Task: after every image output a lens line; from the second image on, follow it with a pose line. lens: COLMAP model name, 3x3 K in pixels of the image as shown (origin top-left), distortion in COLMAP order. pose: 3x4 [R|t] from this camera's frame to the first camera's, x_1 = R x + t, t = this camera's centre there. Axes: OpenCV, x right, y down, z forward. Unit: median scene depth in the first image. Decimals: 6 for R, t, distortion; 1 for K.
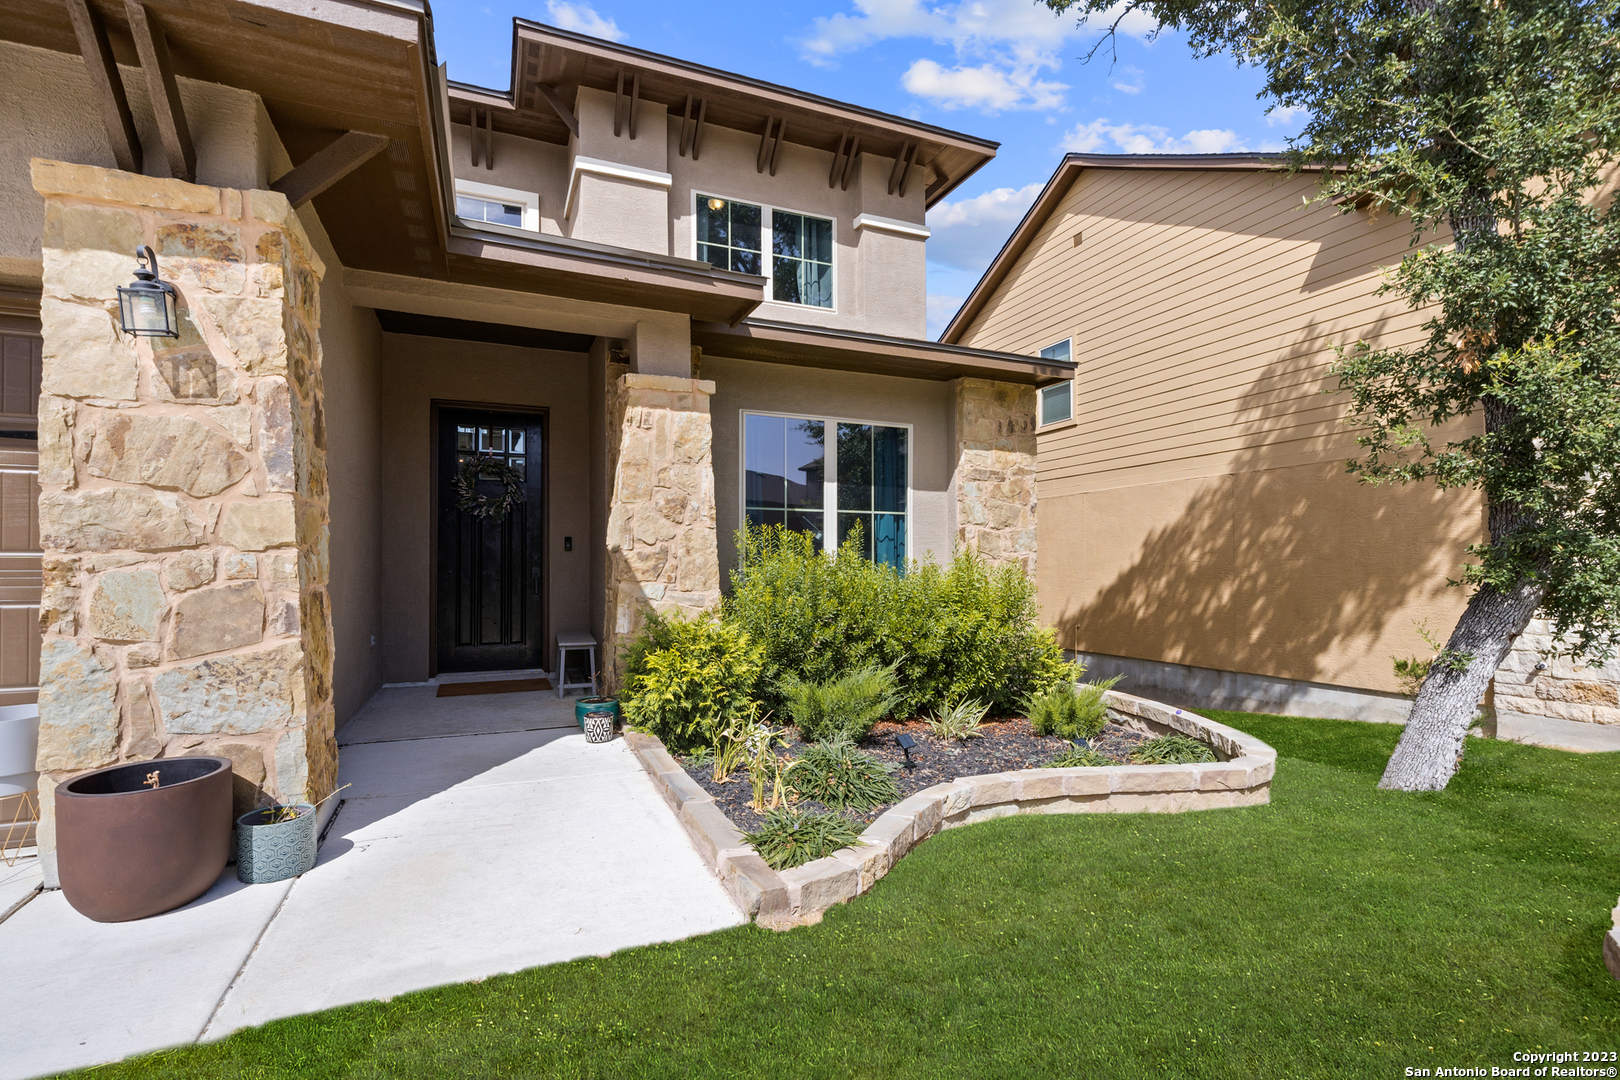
lens RADIAL K [[757.0, 0, 809.8], [0, 757.0, 561.9], [0, 0, 1]] dist [-0.006704, -0.000598]
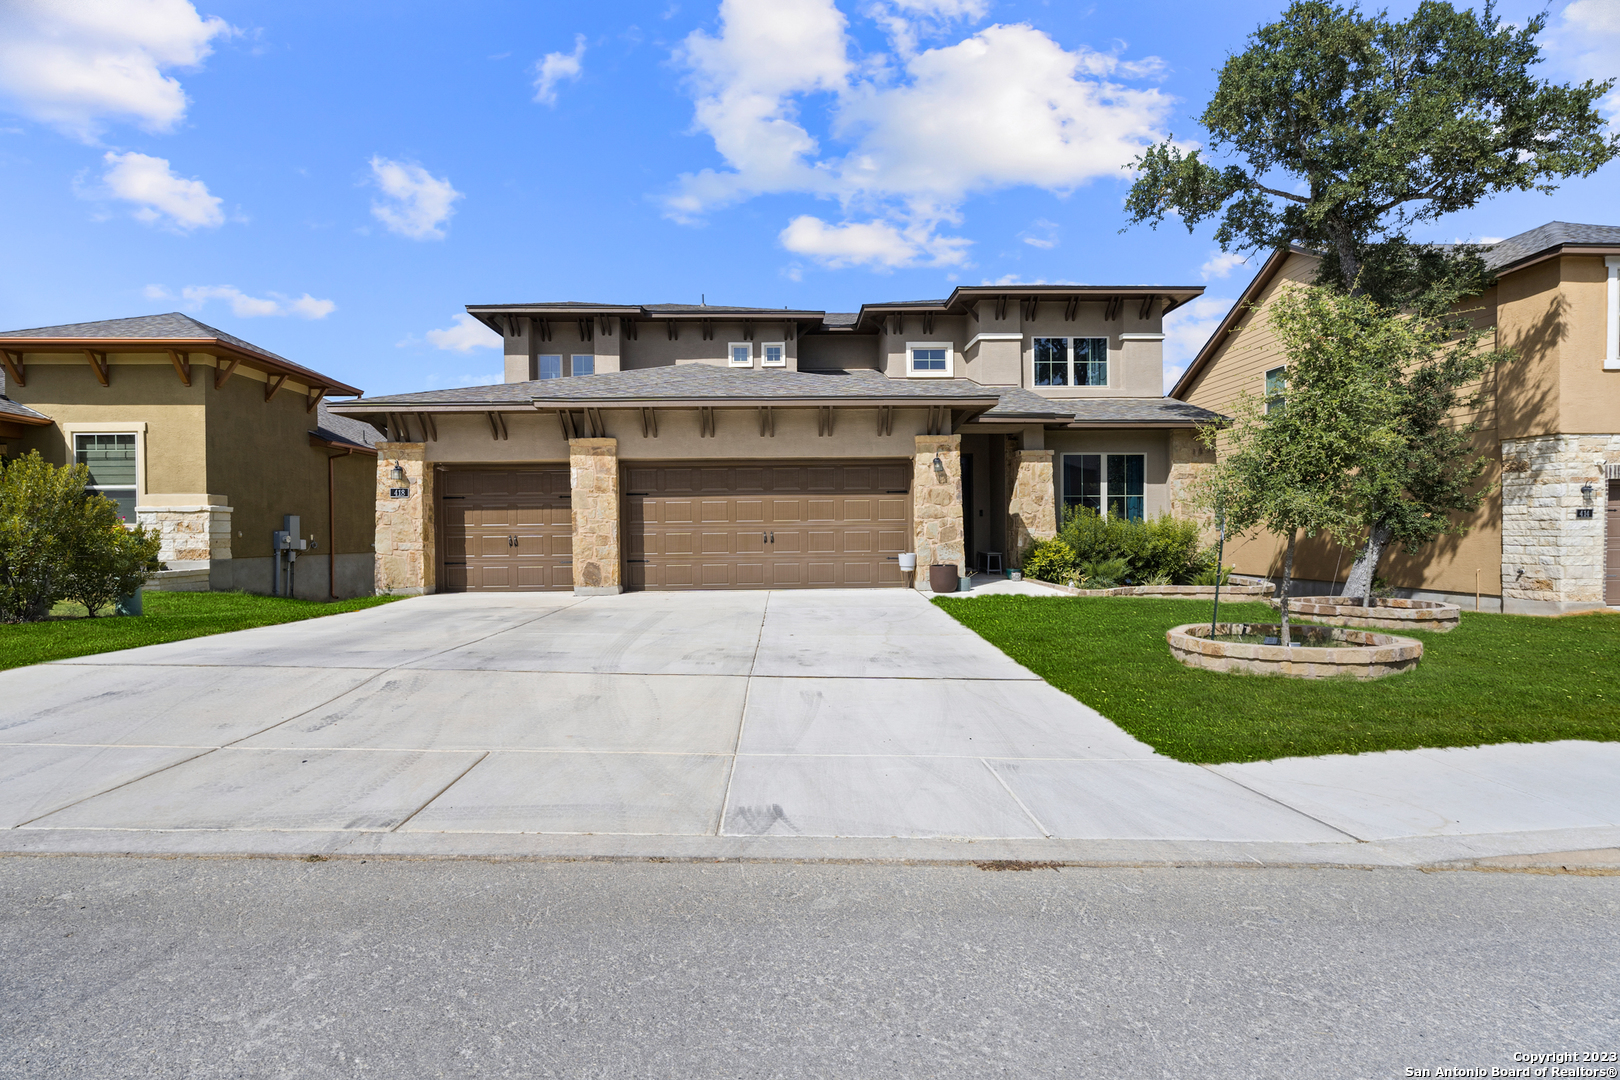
lens RADIAL K [[791.7, 0, 810.0], [0, 791.7, 540.0], [0, 0, 1]] dist [-0.000112, -0.000330]
pose [[0.938241, -0.004465, -0.345952, 0.026713], [0.011599, 0.999761, 0.018556, 0.009055], [0.345787, -0.021423, 0.938069, -1.795100]]
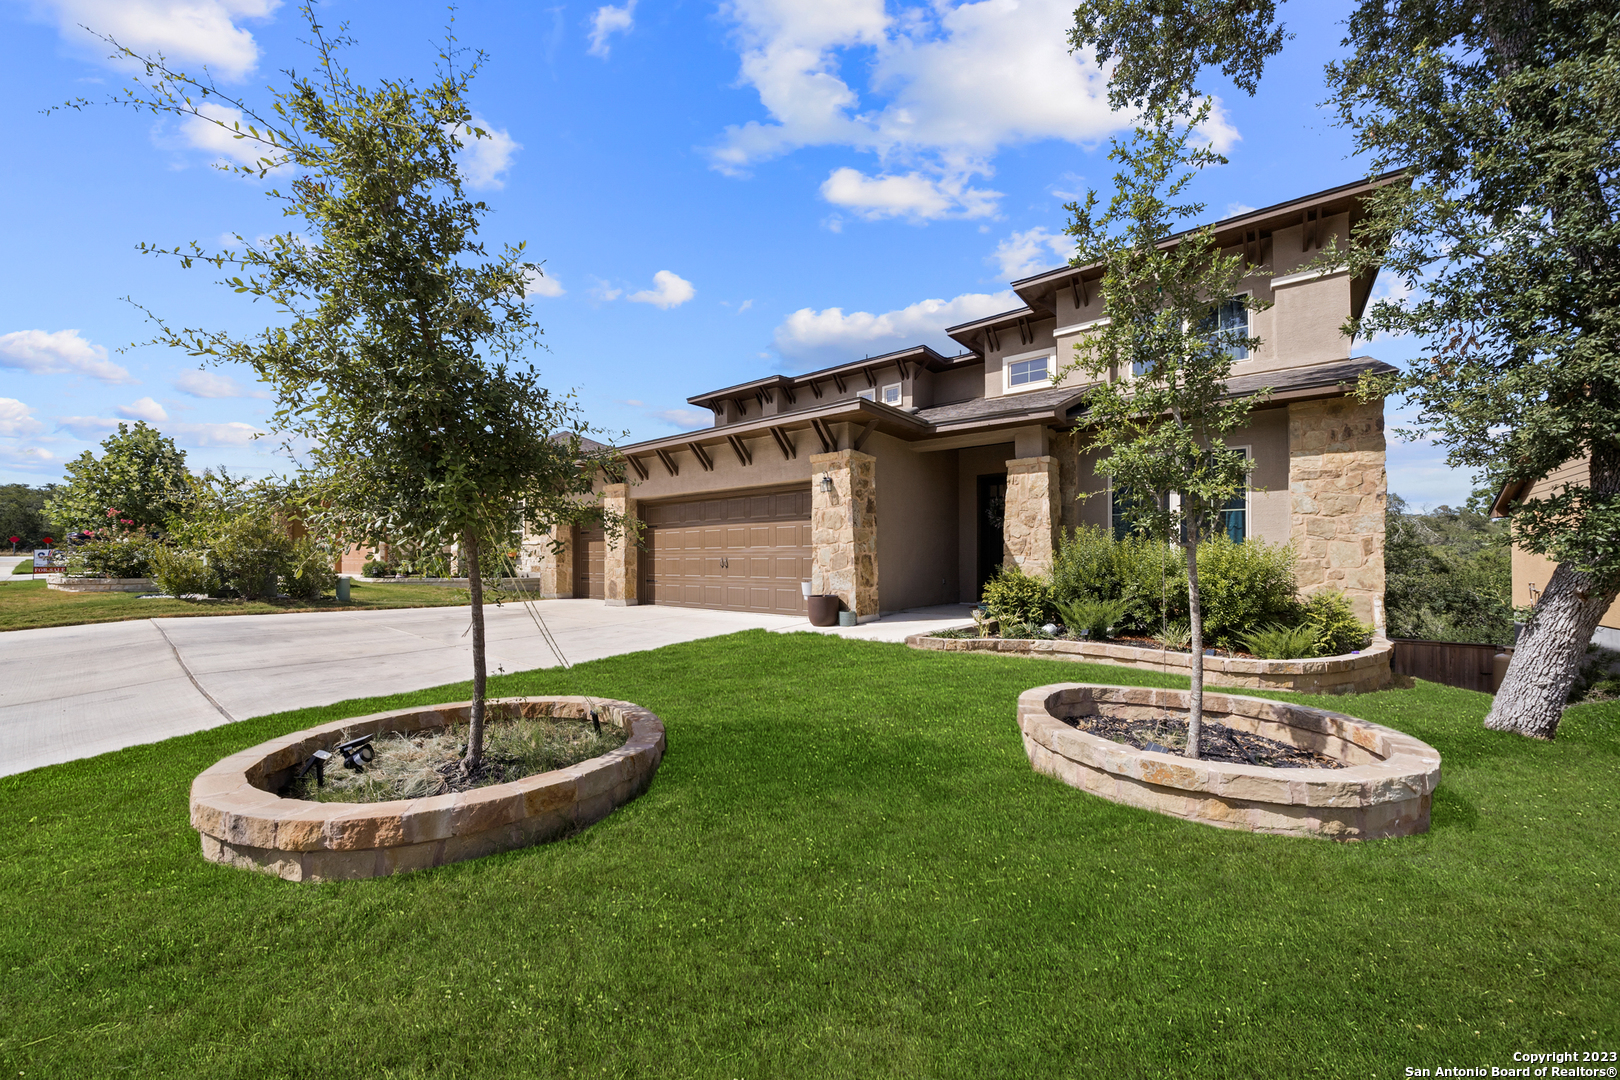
lens RADIAL K [[602.7, 0, 802.5], [0, 602.7, 537.2], [0, 0, 1]] dist [-0.006548, 0.000004]
pose [[0.475218, -0.035228, -0.879162, 0.939470], [0.003256, 0.999262, -0.038280, 0.036271], [0.879862, 0.015329, 0.474982, -0.328238]]
